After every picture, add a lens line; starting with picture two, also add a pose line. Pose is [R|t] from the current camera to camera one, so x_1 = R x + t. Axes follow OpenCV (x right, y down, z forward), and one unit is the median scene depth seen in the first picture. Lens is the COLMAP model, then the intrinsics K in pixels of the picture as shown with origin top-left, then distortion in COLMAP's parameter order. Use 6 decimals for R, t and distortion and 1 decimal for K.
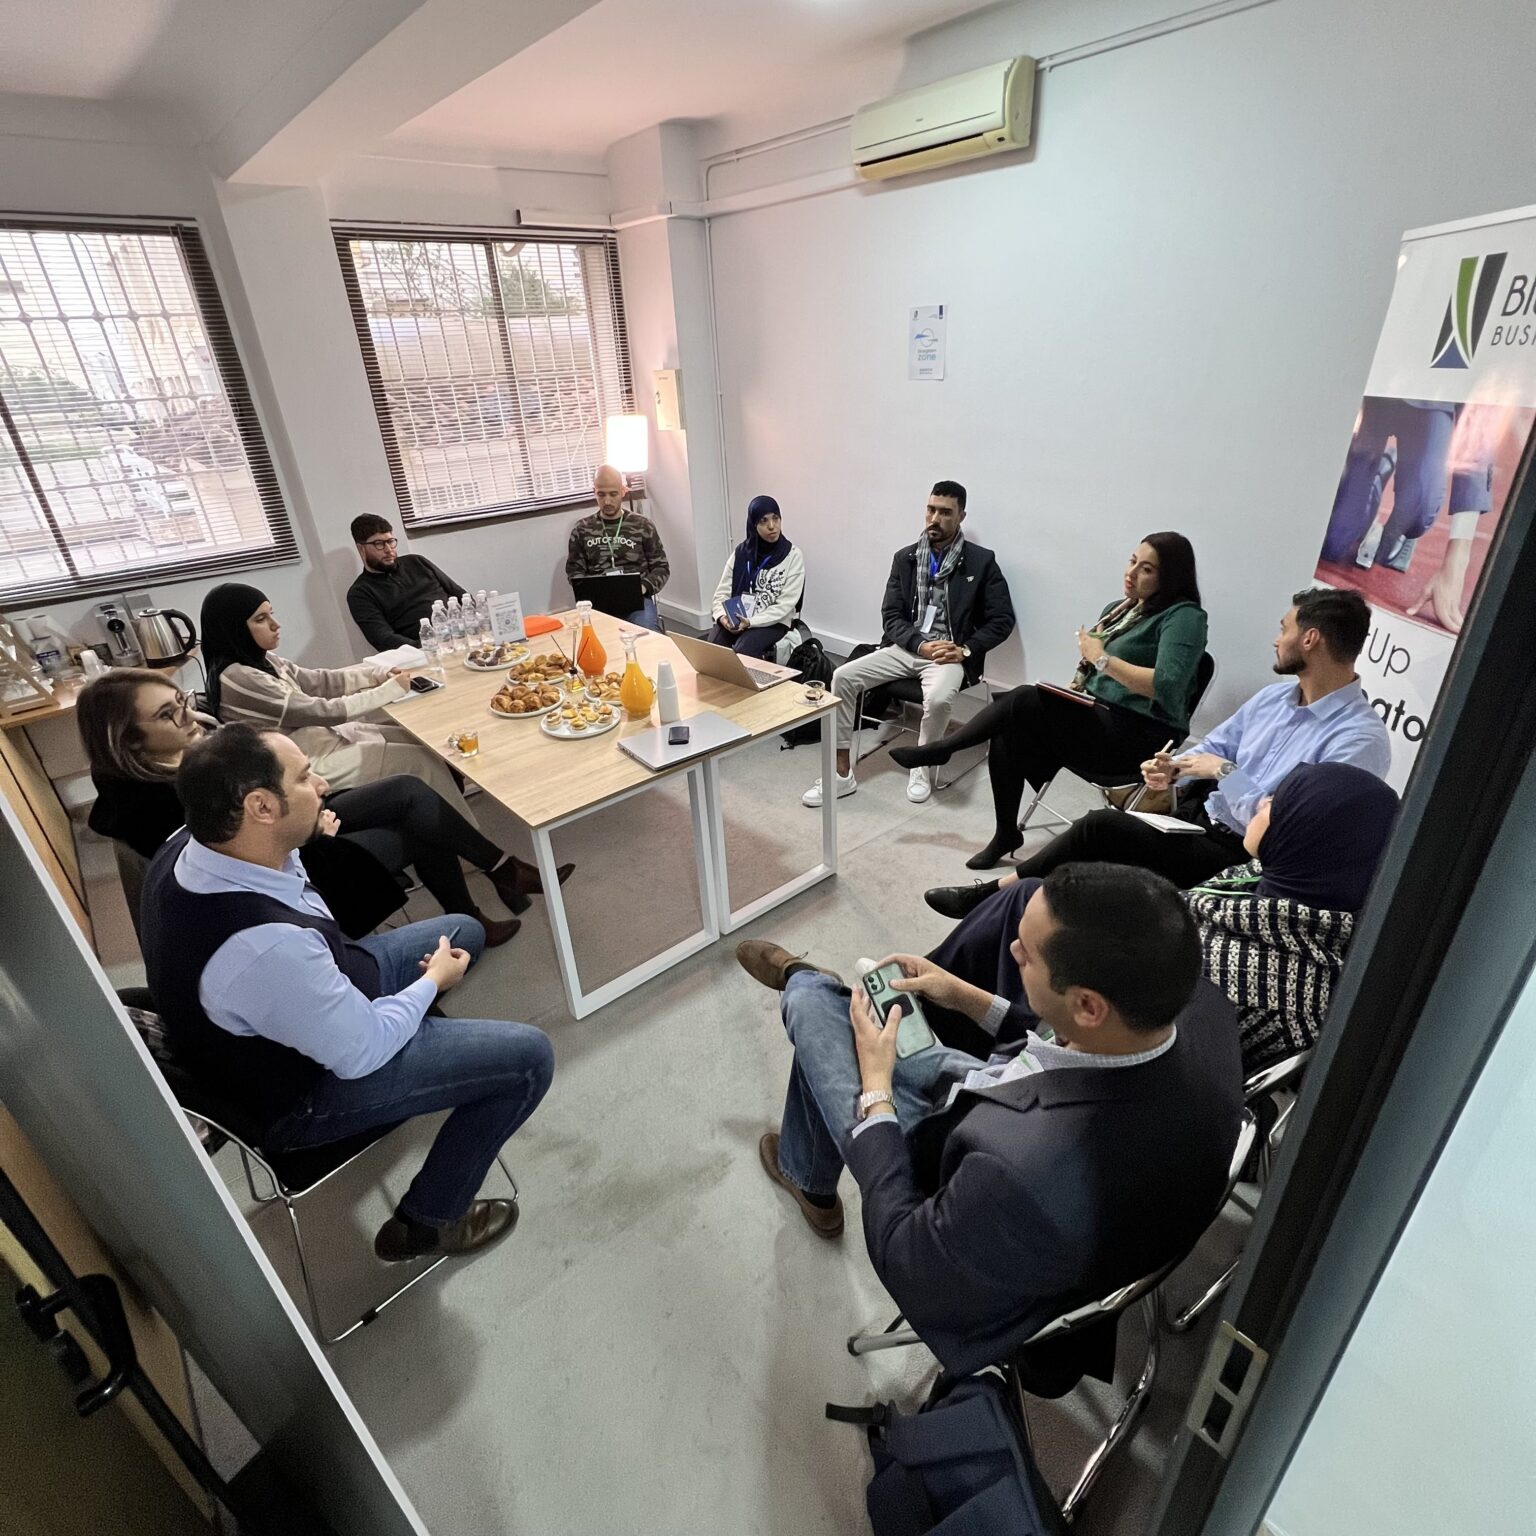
lens RADIAL K [[818.8, 0, 780.2], [0, 818.8, 773.5], [0, 0, 1]] dist [-0.003708, -0.000390]
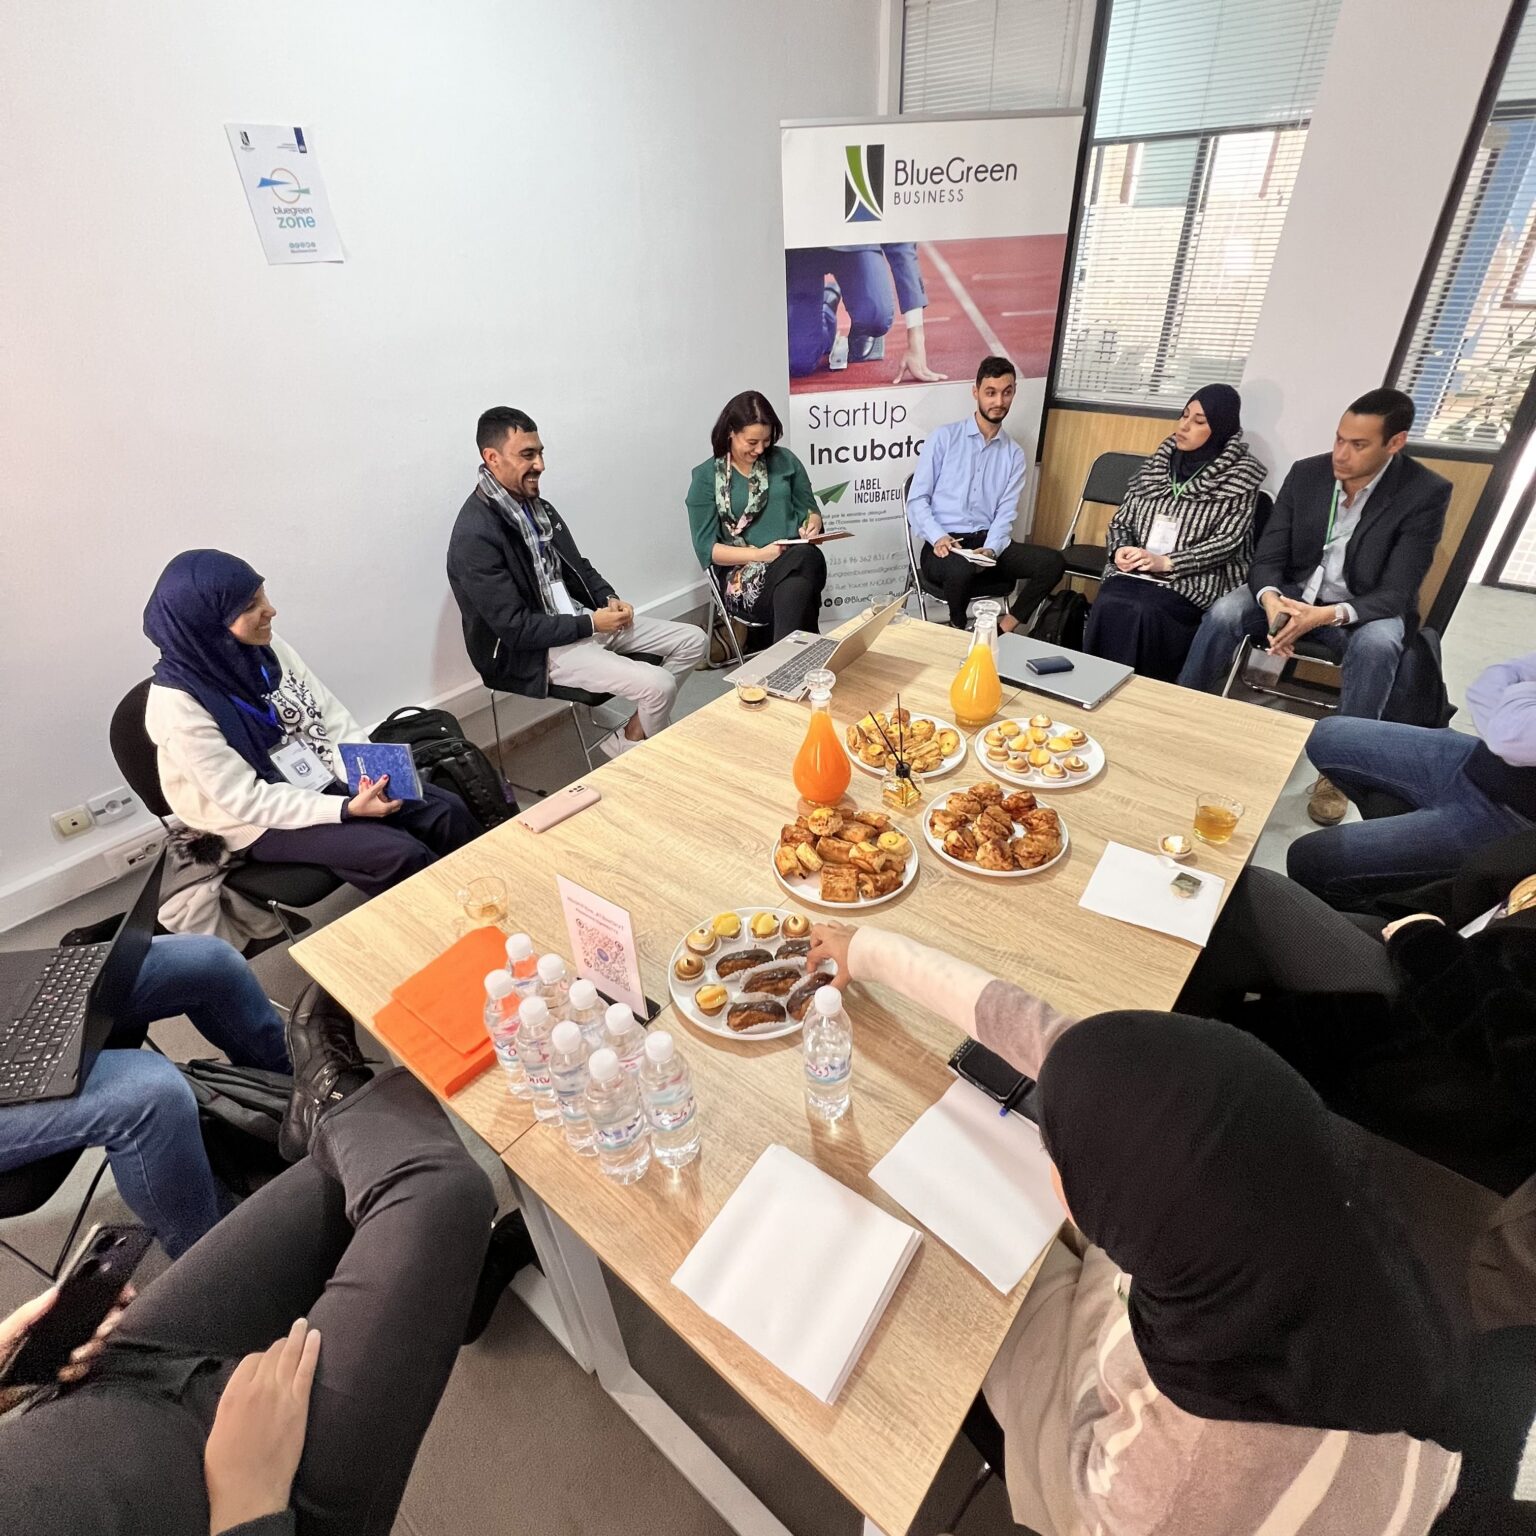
lens RADIAL K [[818.8, 0, 772.2], [0, 818.8, 772.2], [0, 0, 1]] dist [-0.003708, -0.000390]
pose [[-0.161218, -0.506069, 0.847292, -0.572223], [0.492779, 0.702566, 0.513390, -0.365026], [-0.855089, 0.500295, 0.136114, 0.827543]]
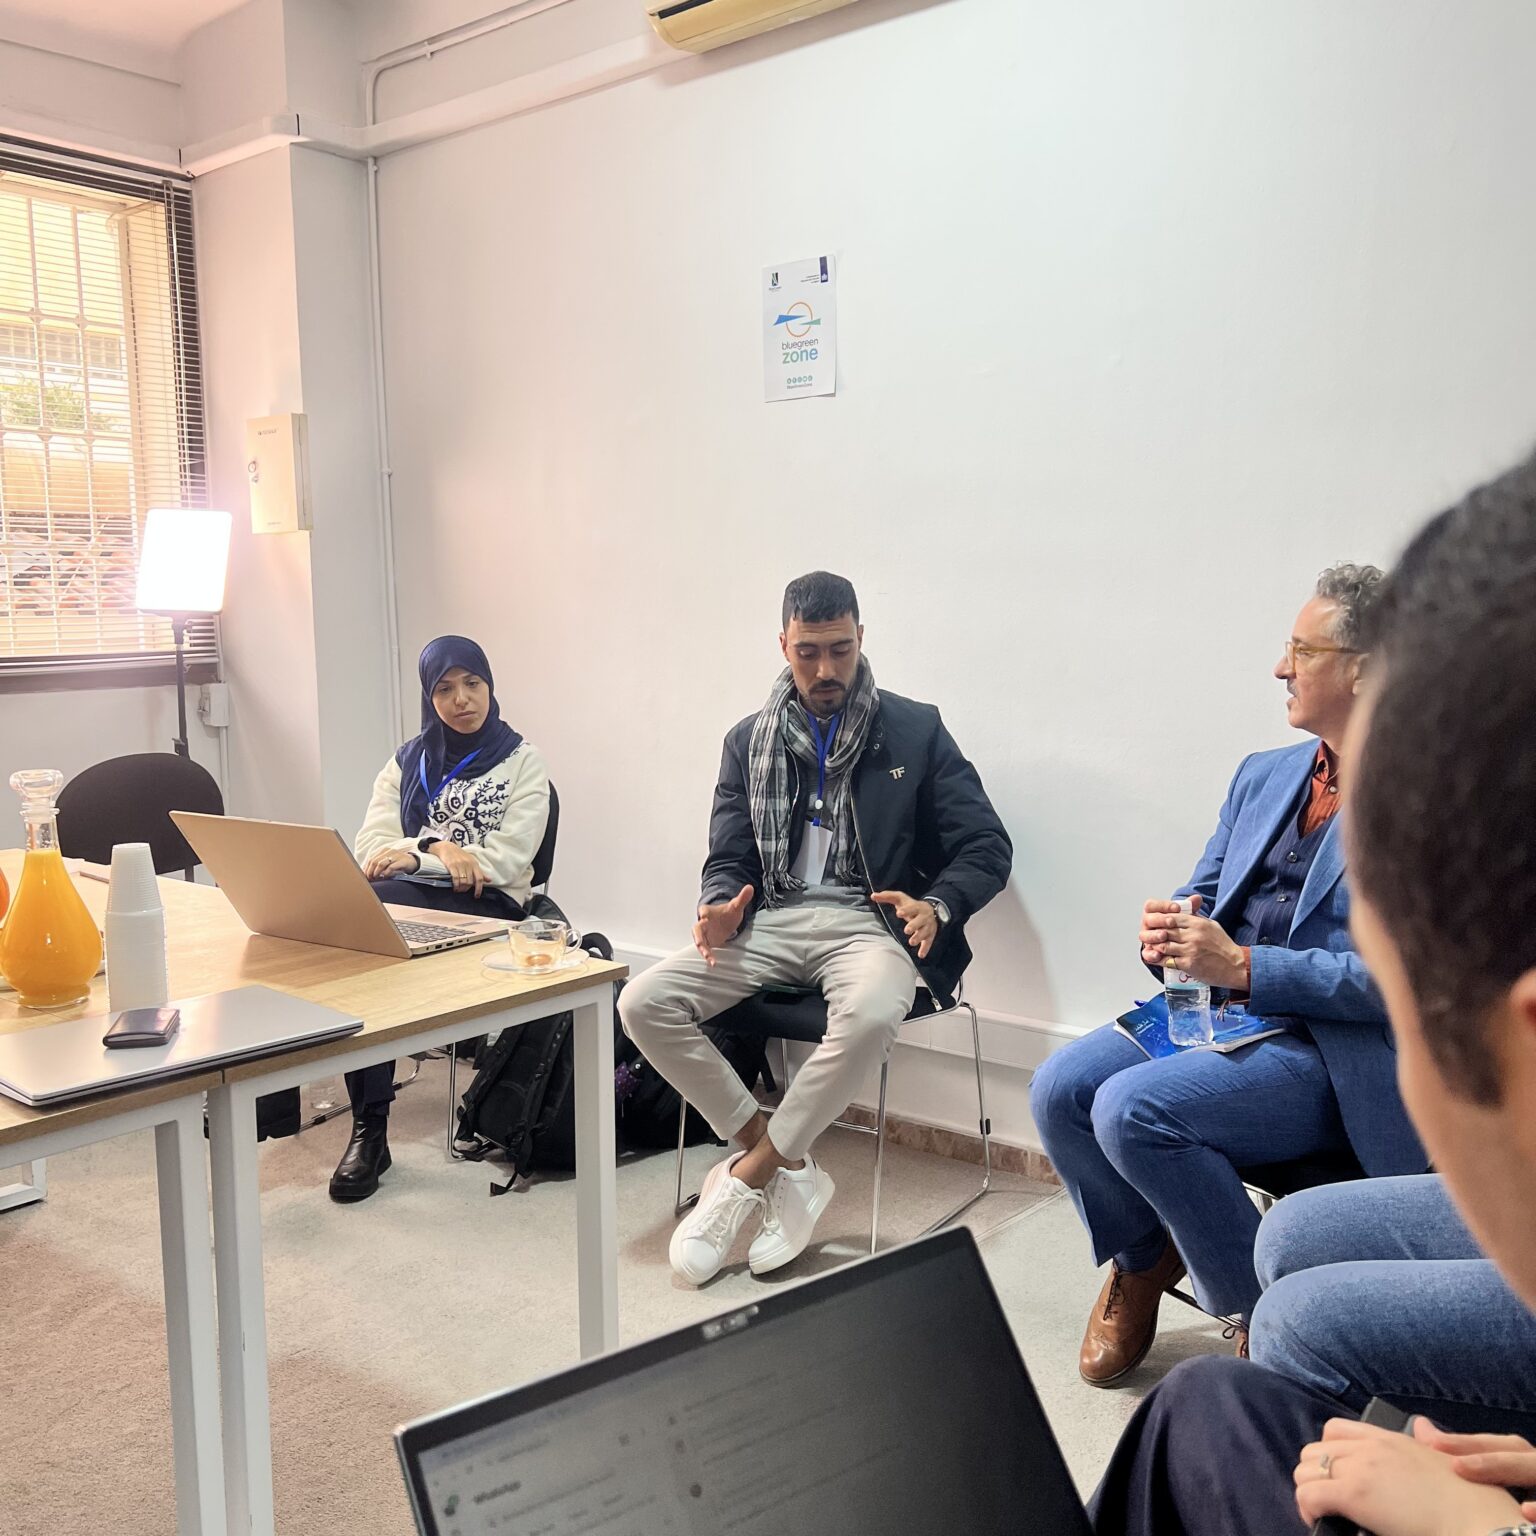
lens RADIAL K [[1529.7, 0, 765.1], [0, 1529.7, 775.7], [0, 0, 1]] dist [0.044362, 0.000000]
pose [[0.989212, 0.017317, 0.145462, 0.026469], [0.037849, 0.929055, -0.368000, 0.073199], [-0.141515, 0.369535, 0.918377, 0.237787]]
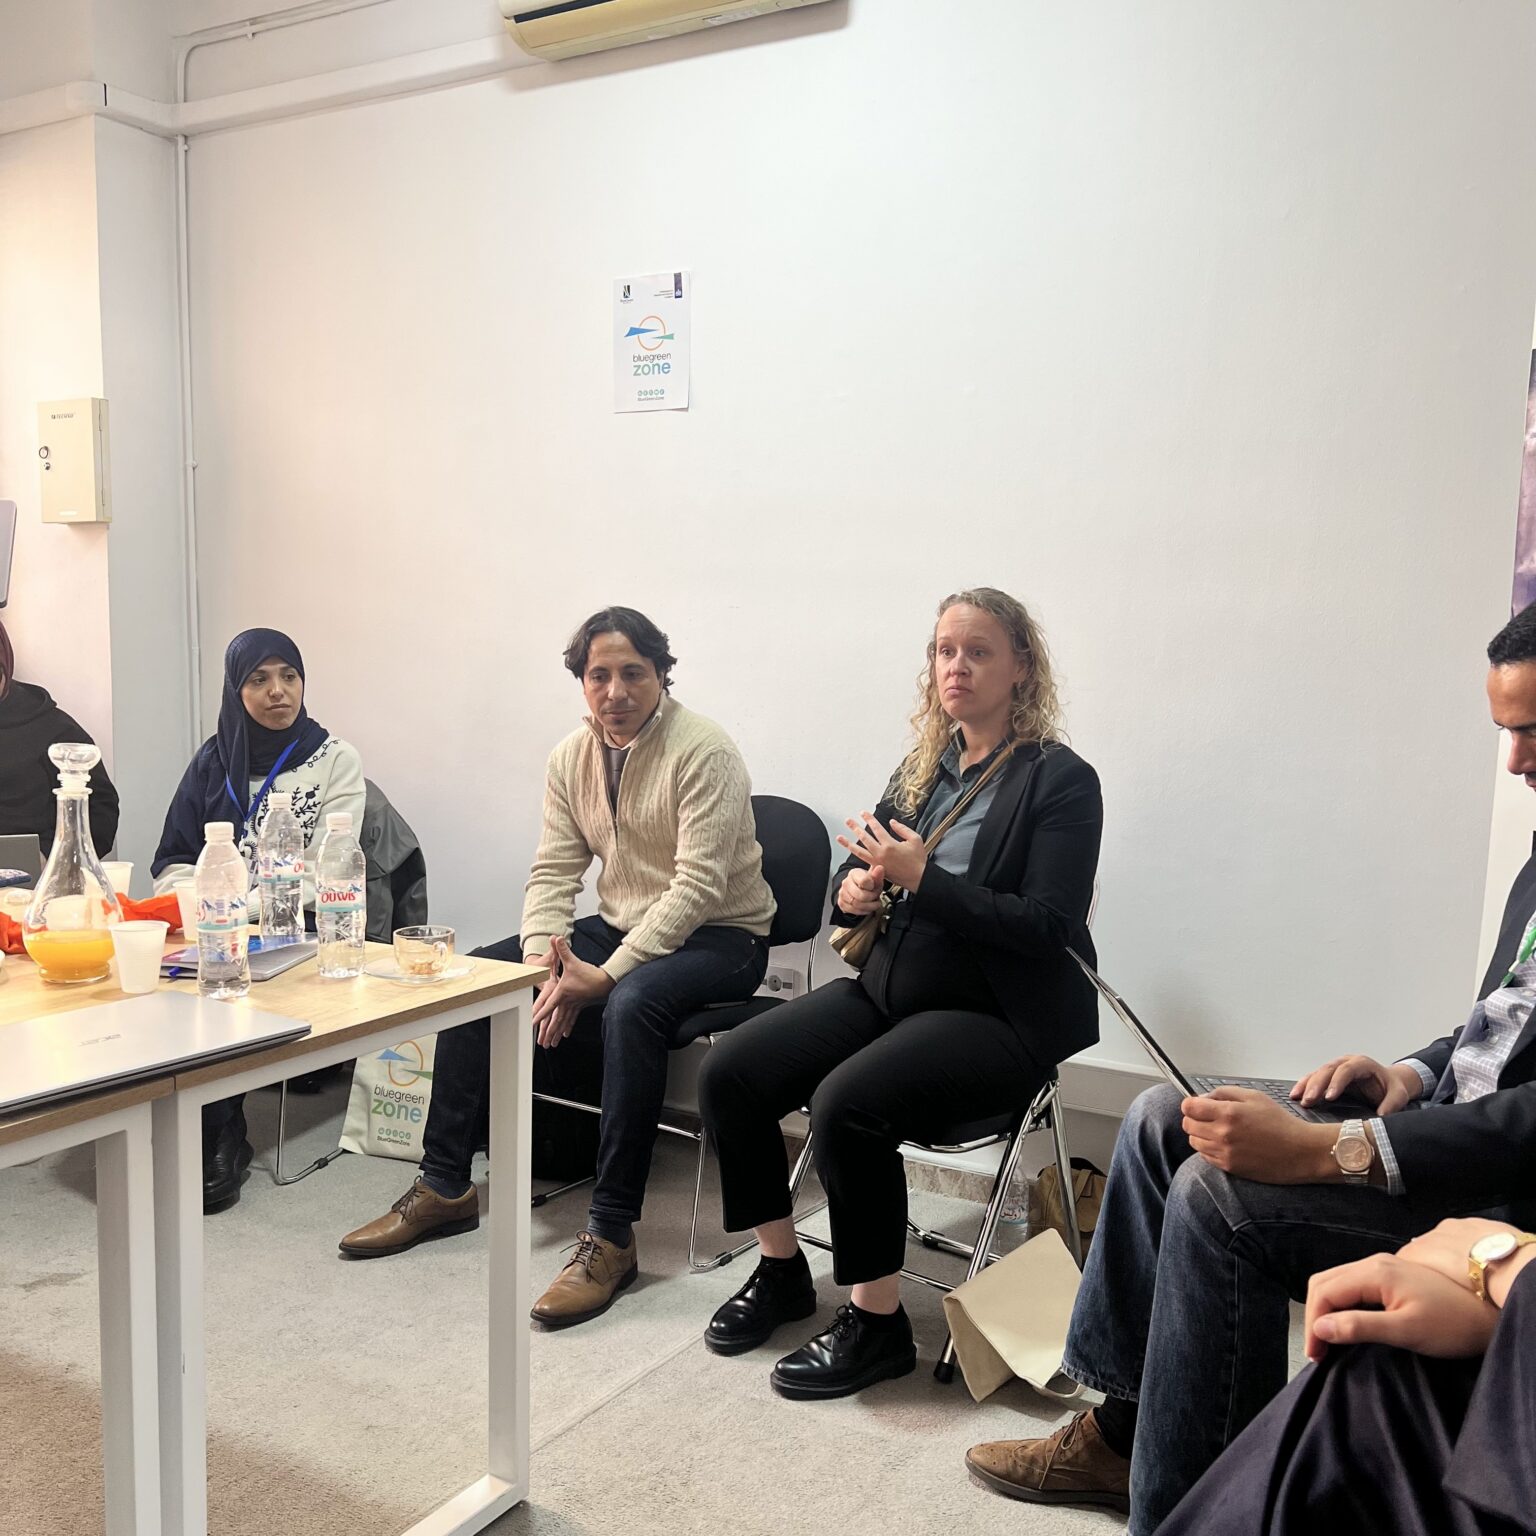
lens RADIAL K [[1529.7, 0, 761.0], [0, 1529.7, 777.5], [0, 0, 1]] dist [0.044362, 0.000000]
pose [[0.949634, 0.030844, 0.311840, -0.043528], [0.091005, 0.925108, -0.368638, 0.077438], [-0.299856, 0.378450, 0.875707, 0.248926]]
